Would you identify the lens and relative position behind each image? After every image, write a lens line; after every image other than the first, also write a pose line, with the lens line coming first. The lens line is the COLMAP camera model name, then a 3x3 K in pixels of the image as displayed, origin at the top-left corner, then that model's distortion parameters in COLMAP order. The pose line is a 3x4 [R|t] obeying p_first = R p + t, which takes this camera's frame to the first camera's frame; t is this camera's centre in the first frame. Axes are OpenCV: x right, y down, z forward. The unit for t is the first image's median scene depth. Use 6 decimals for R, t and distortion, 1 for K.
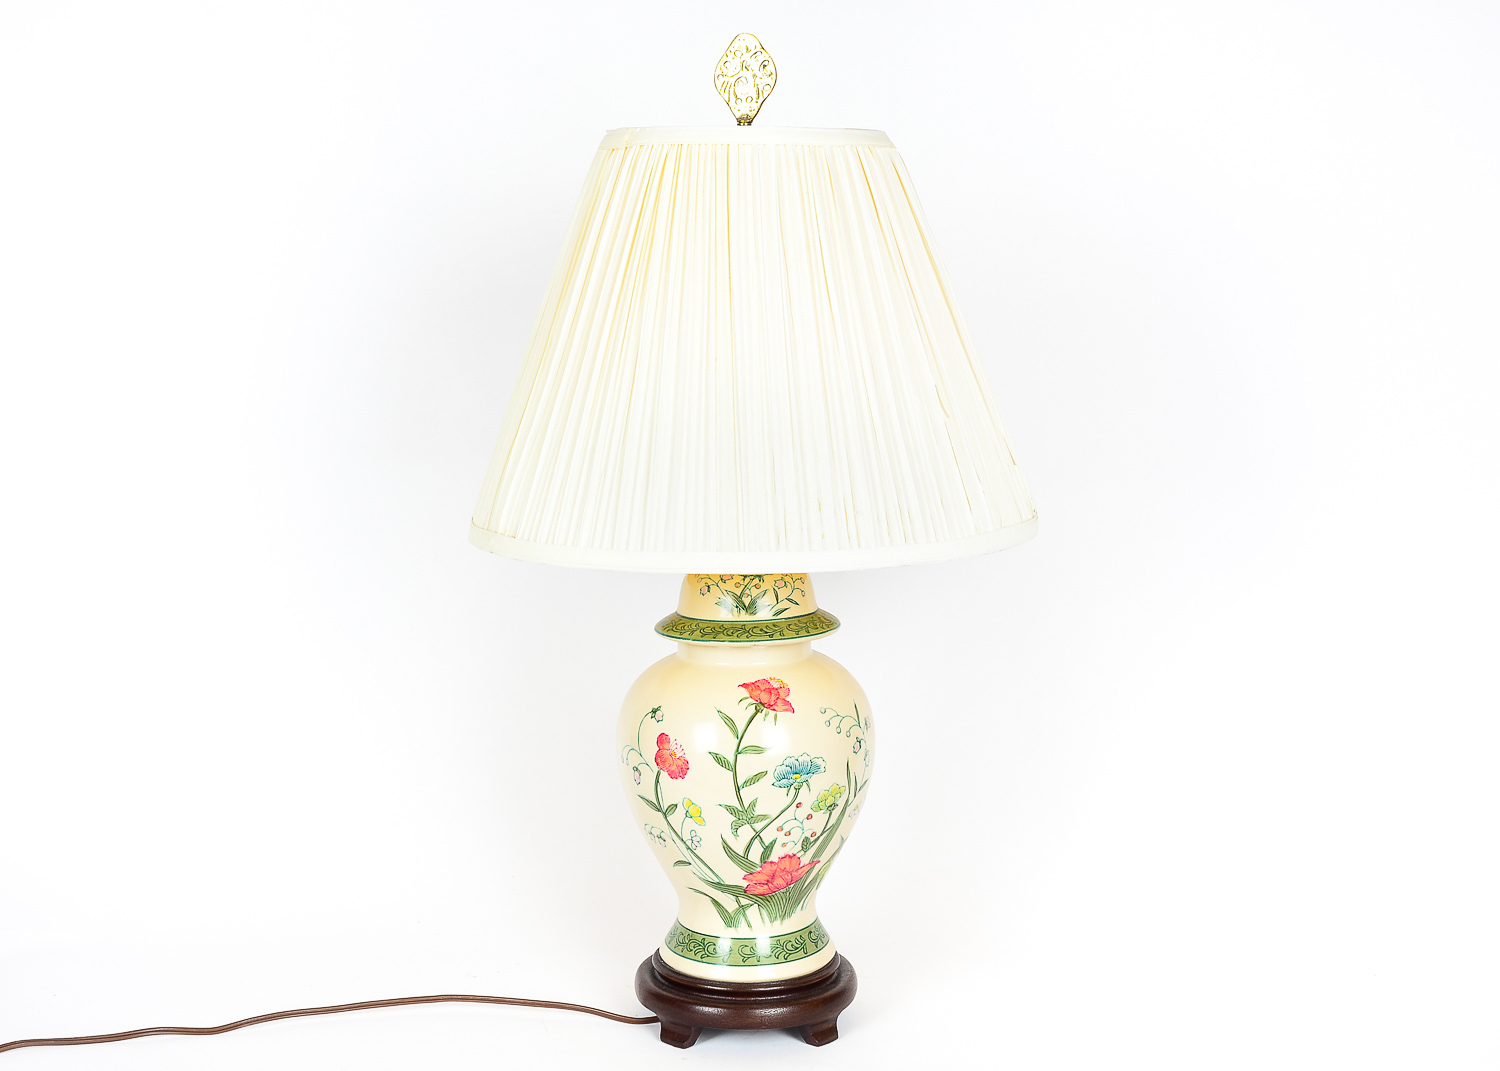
lens RADIAL K [[1936.9, 0, 750.0], [0, 1936.9, 535.5], [0, 0, 1]] dist [-0.016169, -0.001394]
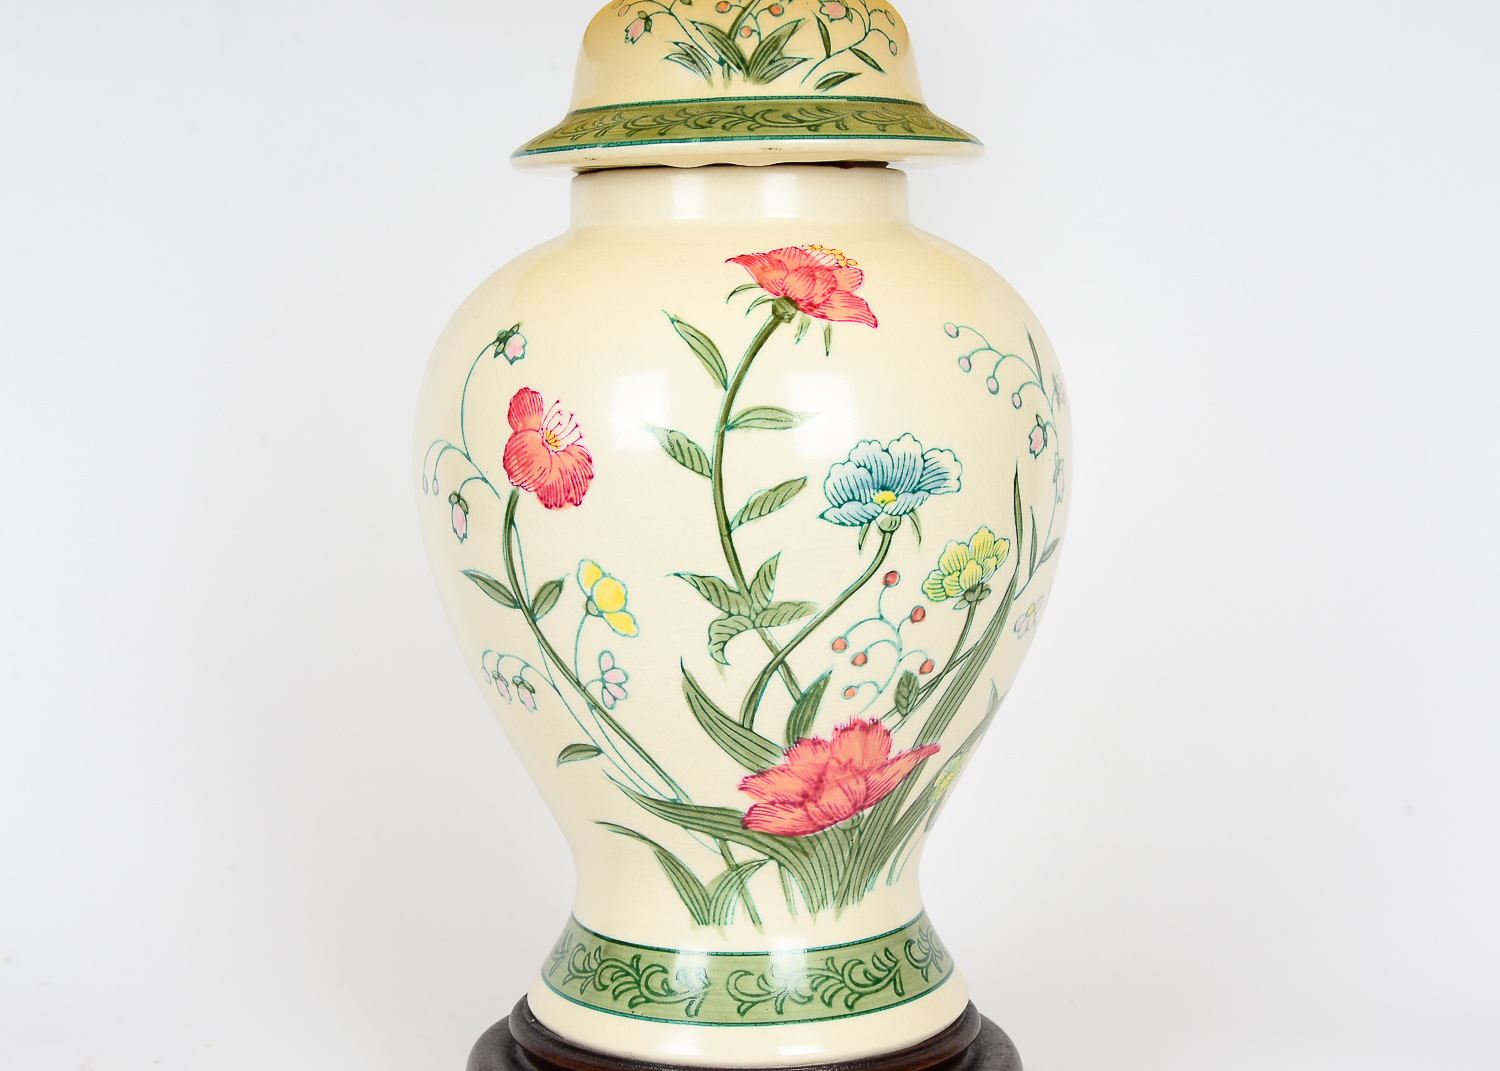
lens RADIAL K [[2276.0, 0, 750.0], [0, 2276.0, 535.5], [0, 0, 1]] dist [-0.021104, -0.008854]
pose [[0.999914, -0.002721, 0.012798, -0.007148], [0.003234, 0.999185, -0.040241, 0.146796], [-0.012678, 0.040279, 0.999108, 0.558164]]
